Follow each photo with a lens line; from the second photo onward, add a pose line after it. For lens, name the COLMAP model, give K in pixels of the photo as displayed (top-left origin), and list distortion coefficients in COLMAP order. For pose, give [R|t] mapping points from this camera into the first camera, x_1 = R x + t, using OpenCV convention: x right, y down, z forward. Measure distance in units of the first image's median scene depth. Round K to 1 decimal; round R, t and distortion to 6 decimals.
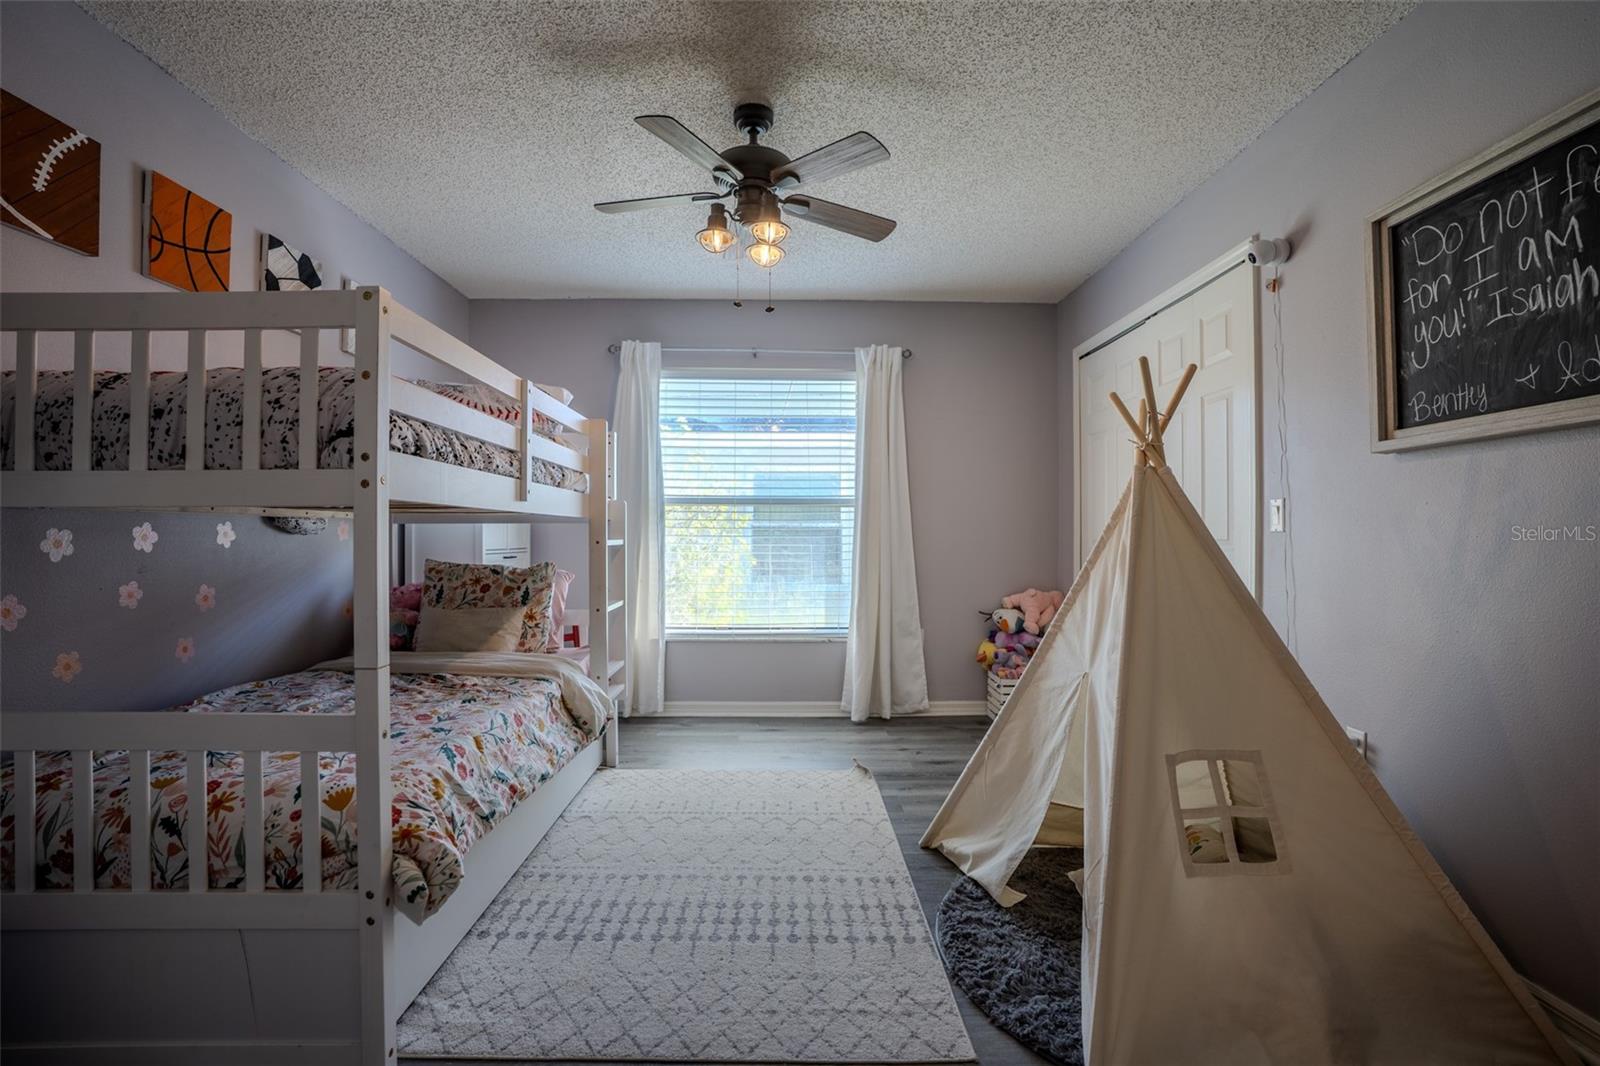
lens RADIAL K [[738.8, 0, 795.9], [0, 738.8, 537.9], [0, 0, 1]] dist [-0.071827, 0.027031]
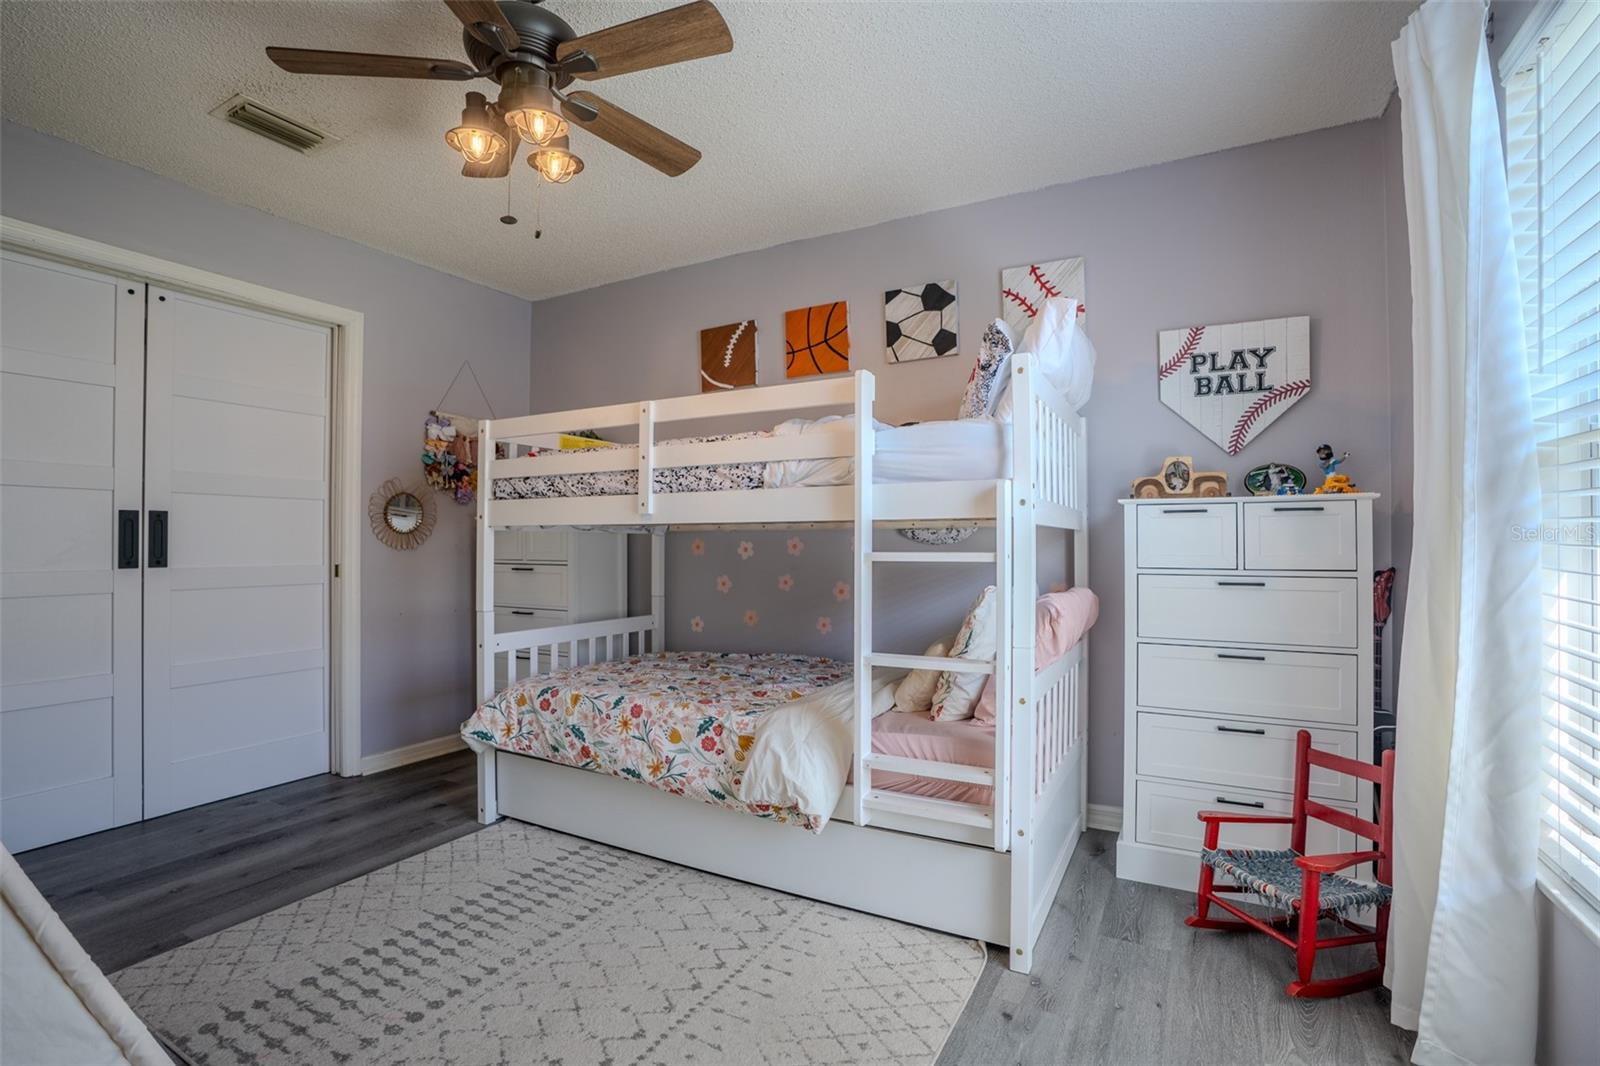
lens RADIAL K [[738.8, 0, 795.9], [0, 738.8, 537.9], [0, 0, 1]] dist [-0.071827, 0.027031]
pose [[-0.501224, -0.009676, -0.865264, 0.469524], [-0.004933, 0.999953, -0.008325, -0.005314], [0.865304, 0.000096, -0.501248, 1.782838]]
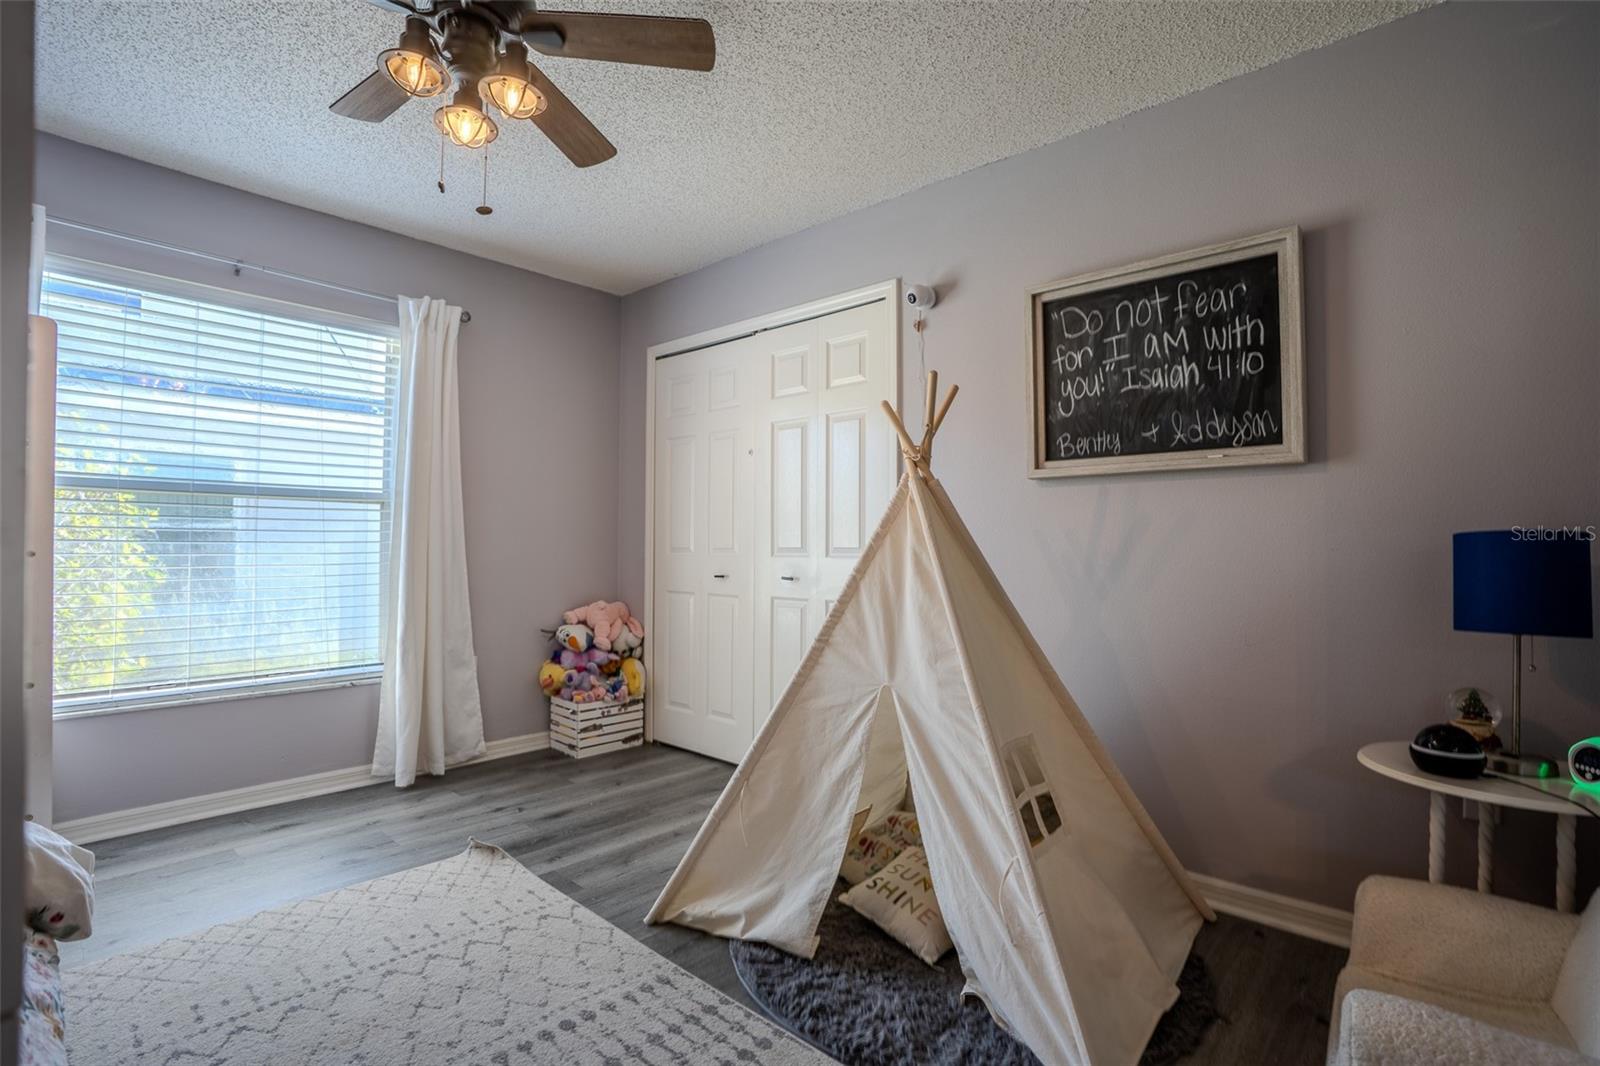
lens RADIAL K [[745.4, 0, 797.6], [0, 745.4, 535.7], [0, 0, 1]] dist [-0.071203, 0.030312]
pose [[0.685868, 0.010905, 0.727644, -0.368624], [-0.002715, 0.999919, -0.012426, -0.001978], [-0.727721, 0.006547, 0.685842, 0.370091]]
